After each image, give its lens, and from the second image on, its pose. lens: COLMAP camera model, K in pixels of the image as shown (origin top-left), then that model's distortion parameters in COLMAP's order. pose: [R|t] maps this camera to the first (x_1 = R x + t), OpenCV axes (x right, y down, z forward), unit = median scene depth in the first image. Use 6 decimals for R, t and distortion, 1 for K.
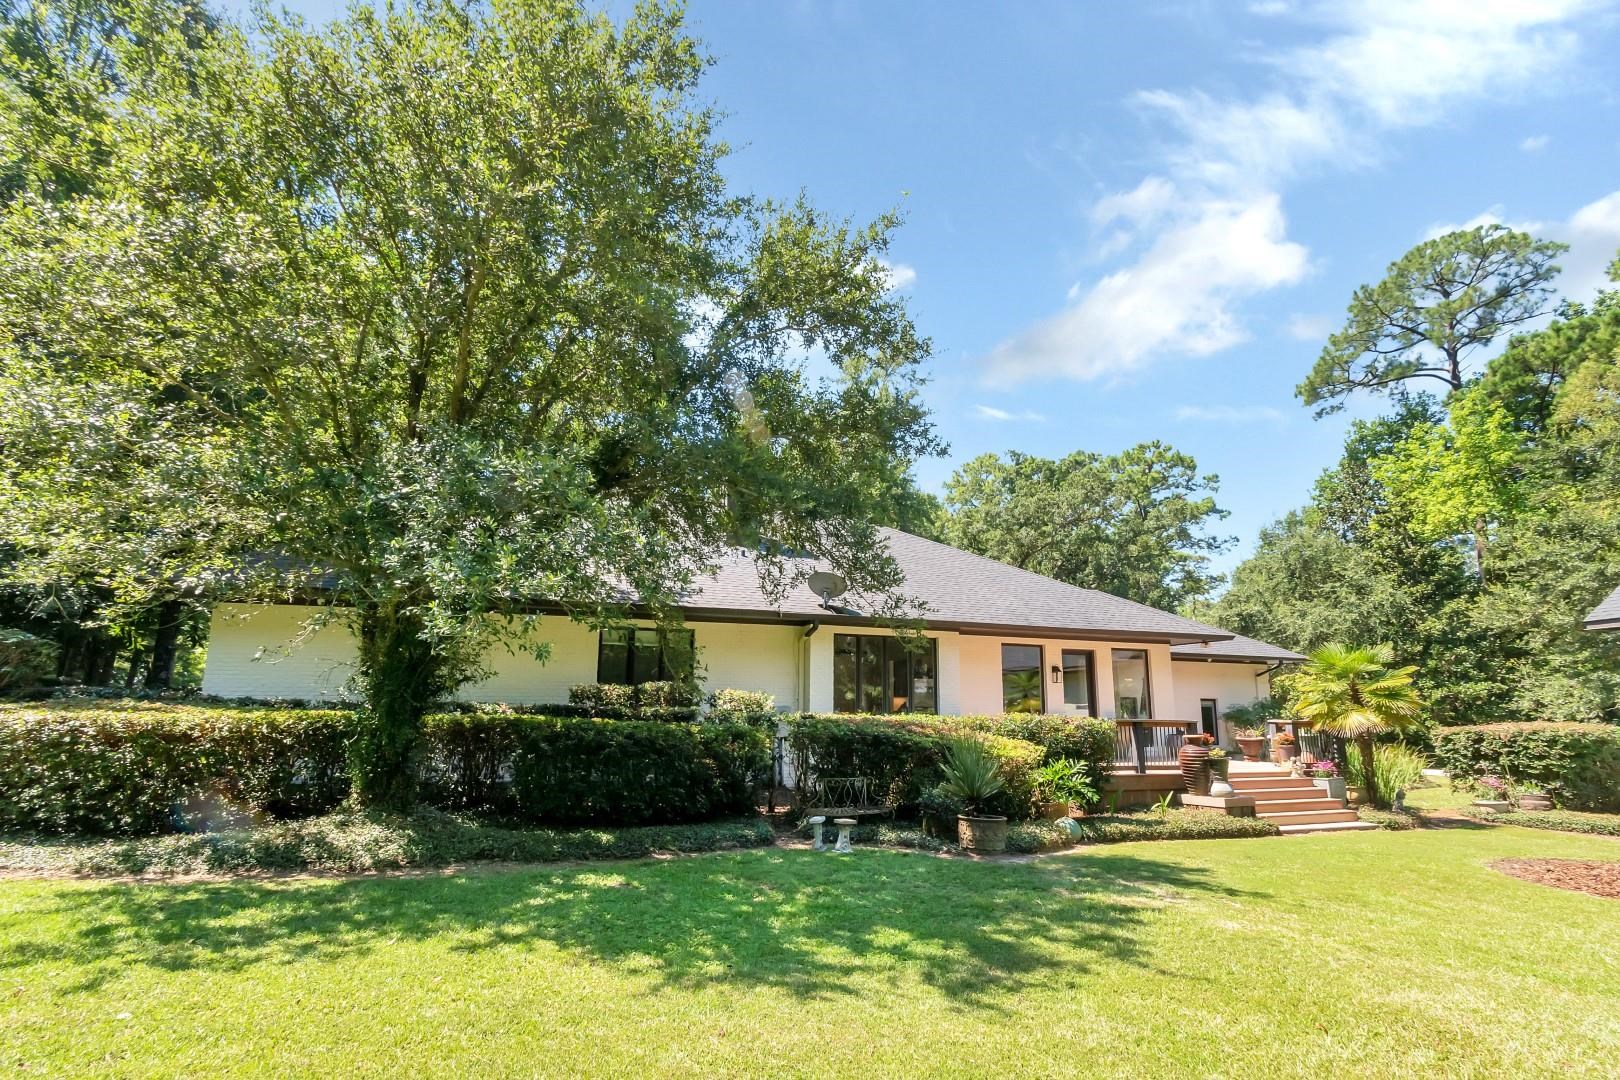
lens RADIAL K [[770.4, 0, 798.7], [0, 770.4, 583.2], [0, 0, 1]] dist [0.004094, -0.000058]
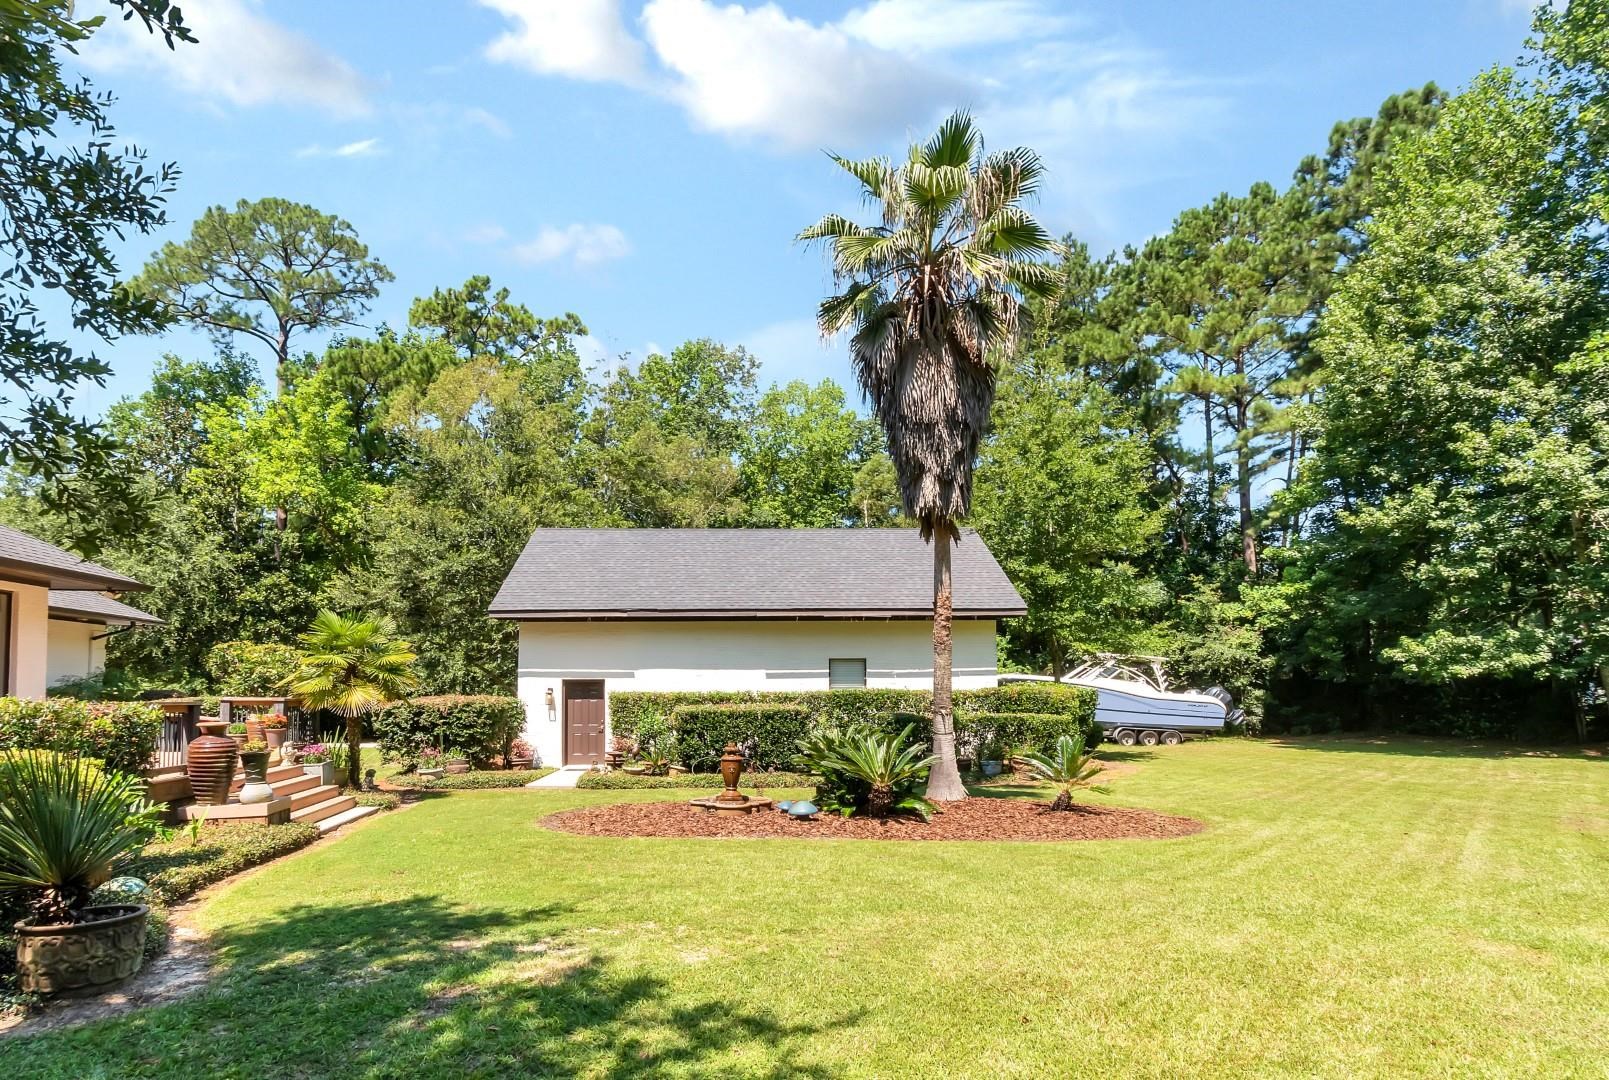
lens RADIAL K [[820.8, 0, 785.4], [0, 820.8, 642.7], [0, 0, 1]] dist [0.004227, 0.000054]
pose [[0.195331, 0.045866, 0.979664, -0.073614], [-0.160544, 0.986927, -0.014196, 0.025729], [-0.967508, -0.154506, 0.200141, 0.180983]]
